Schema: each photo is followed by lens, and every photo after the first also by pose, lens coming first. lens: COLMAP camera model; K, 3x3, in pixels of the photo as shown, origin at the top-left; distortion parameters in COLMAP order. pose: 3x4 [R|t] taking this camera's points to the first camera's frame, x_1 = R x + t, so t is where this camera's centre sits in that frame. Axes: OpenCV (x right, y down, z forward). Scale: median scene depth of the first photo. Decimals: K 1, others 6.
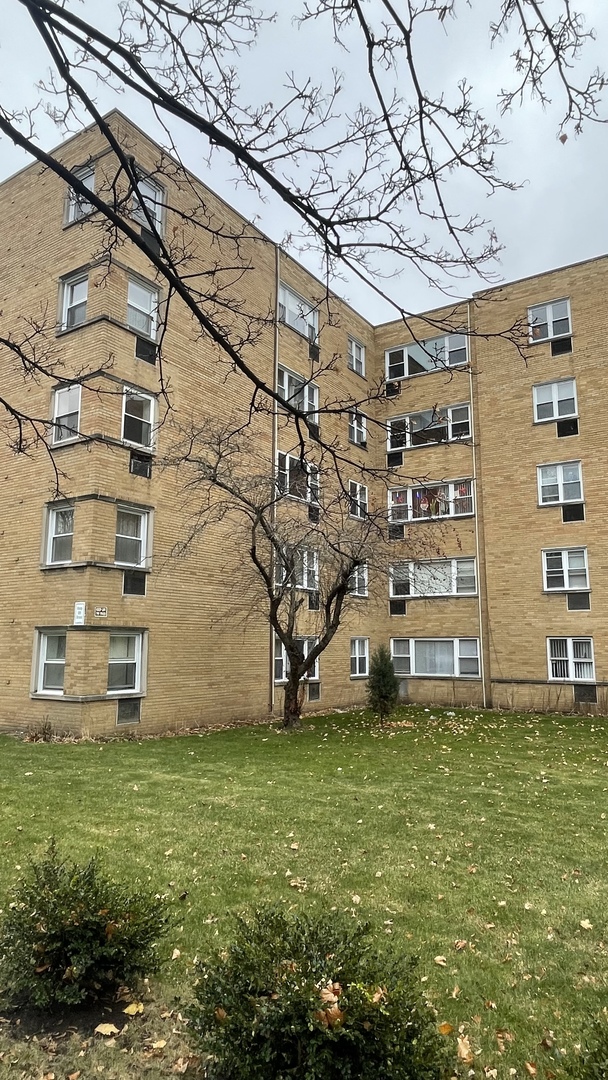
lens RADIAL K [[669.9, 0, 306.2], [0, 669.9, 537.7], [0, 0, 1]] dist [-0.006516, -0.000270]
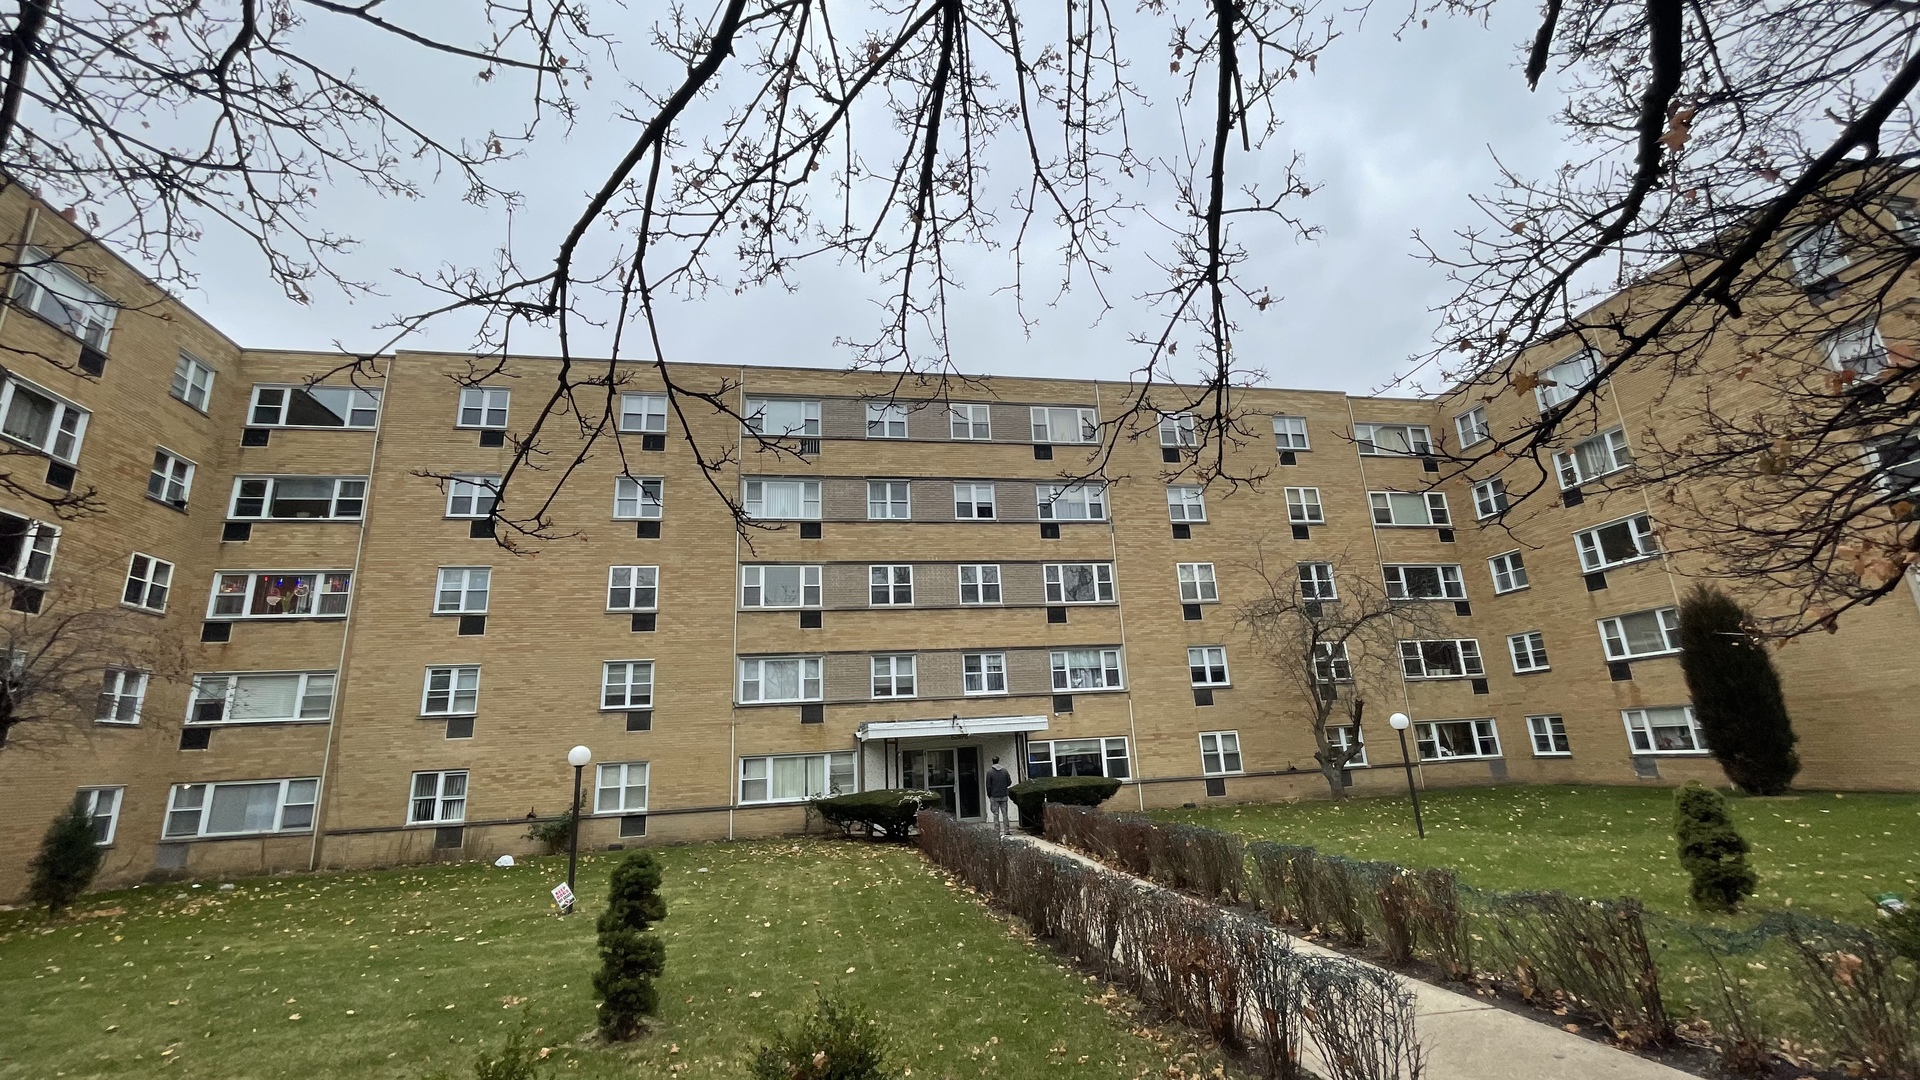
lens RADIAL K [[781.5, 0, 957.2], [0, 781.5, 541.5], [0, 0, 1]] dist [-0.002510, -0.000011]
pose [[0.715032, 0.144649, 0.683964, 0.124064], [-0.059701, 0.987420, -0.146413, -0.030672], [-0.696538, 0.063856, 0.714673, -0.171084]]
